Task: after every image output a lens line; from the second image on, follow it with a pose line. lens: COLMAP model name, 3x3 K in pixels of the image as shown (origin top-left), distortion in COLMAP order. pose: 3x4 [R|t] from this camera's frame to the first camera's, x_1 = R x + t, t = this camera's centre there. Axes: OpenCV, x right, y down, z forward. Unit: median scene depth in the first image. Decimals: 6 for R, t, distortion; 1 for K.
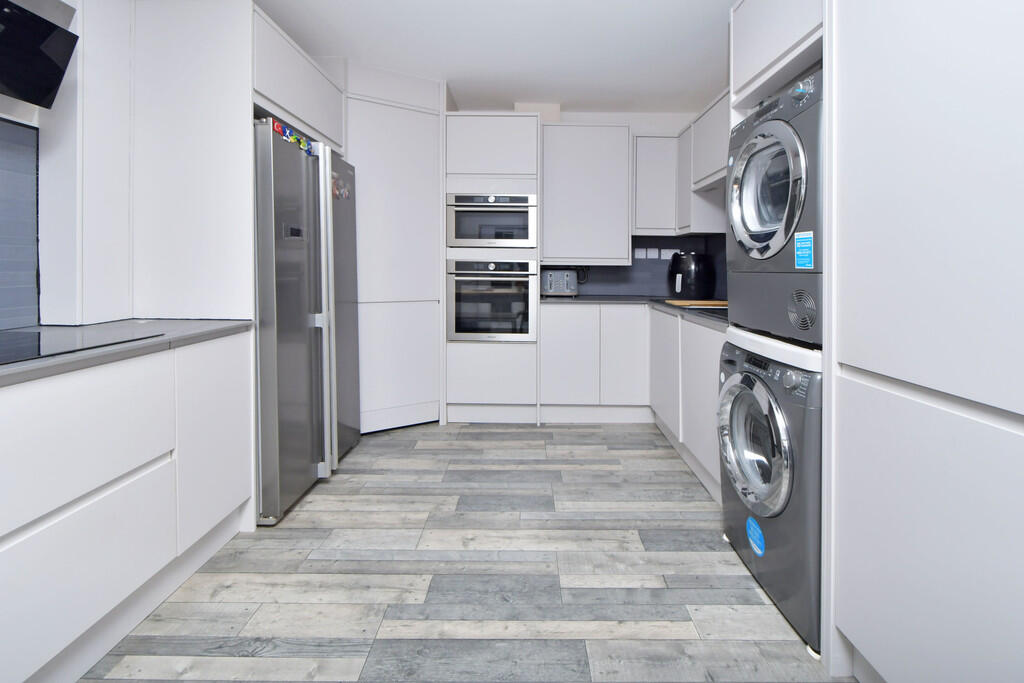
lens RADIAL K [[495.0, 0, 513.4], [0, 495.0, 280.6], [0, 0, 1]] dist [-0.002042, -0.001646]
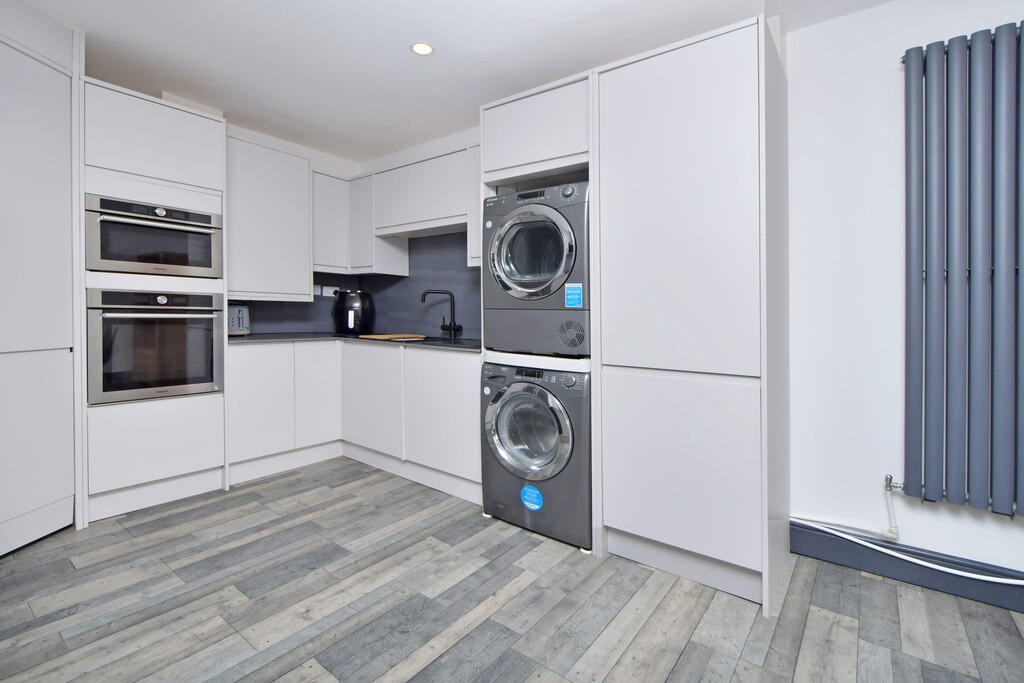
lens RADIAL K [[494.8, 0, 513.4], [0, 494.8, 314.1], [0, 0, 1]] dist [0.001360, -0.006807]
pose [[0.585675, 0.000004, 0.810546, -0.468917], [0.007375, 0.999959, -0.005334, 0.002547], [-0.810512, 0.009102, 0.585651, 0.149356]]
